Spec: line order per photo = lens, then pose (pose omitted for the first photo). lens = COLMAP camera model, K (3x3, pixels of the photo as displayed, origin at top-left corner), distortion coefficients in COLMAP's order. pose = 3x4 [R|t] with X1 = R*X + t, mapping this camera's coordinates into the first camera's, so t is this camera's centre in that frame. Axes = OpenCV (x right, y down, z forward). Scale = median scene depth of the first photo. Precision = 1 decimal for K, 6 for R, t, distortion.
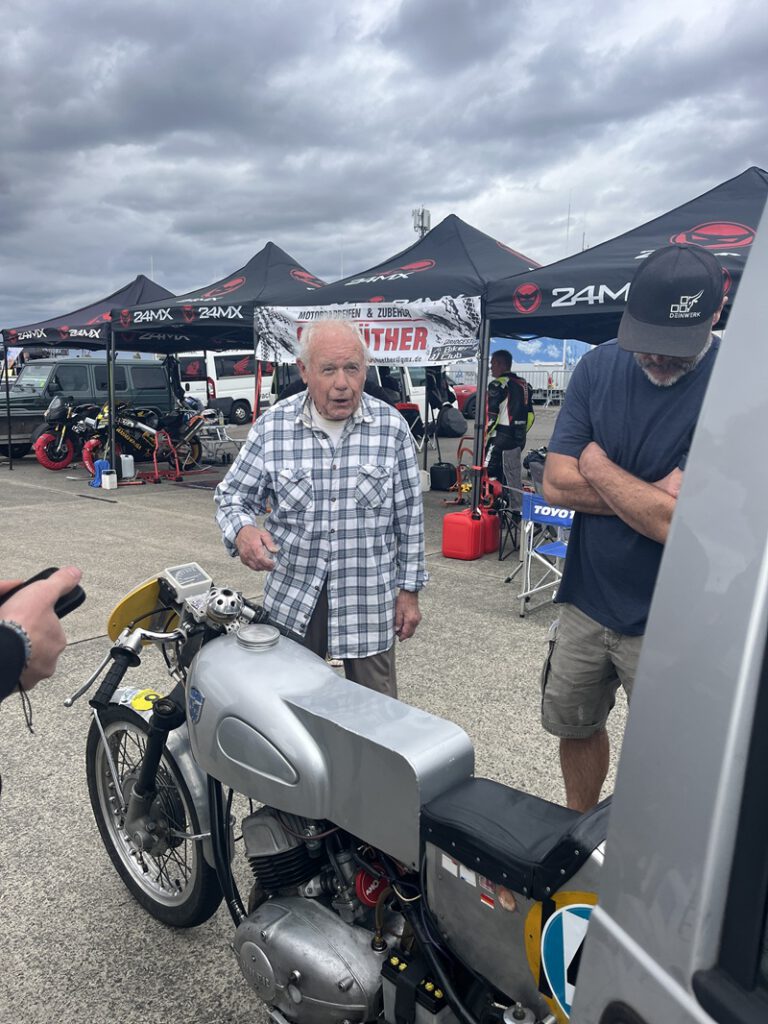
lens RADIAL K [[756.4, 0, 384.0], [0, 756.4, 512.0], [0, 0, 1]] dist [0.006245, -0.001852]
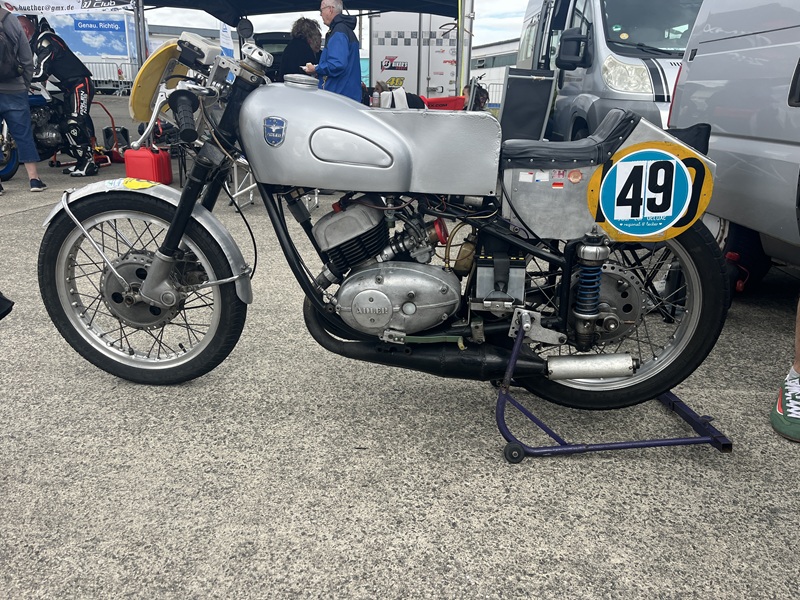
lens RADIAL K [[591.0, 0, 400.0], [0, 591.0, 300.0], [0, 0, 1]] dist [0.006245, -0.001852]
pose [[0.777719, -0.176467, 0.603335, -0.561255], [0.075747, 0.979103, 0.188734, 0.285226], [-0.624032, -0.101081, 0.774833, 0.108459]]
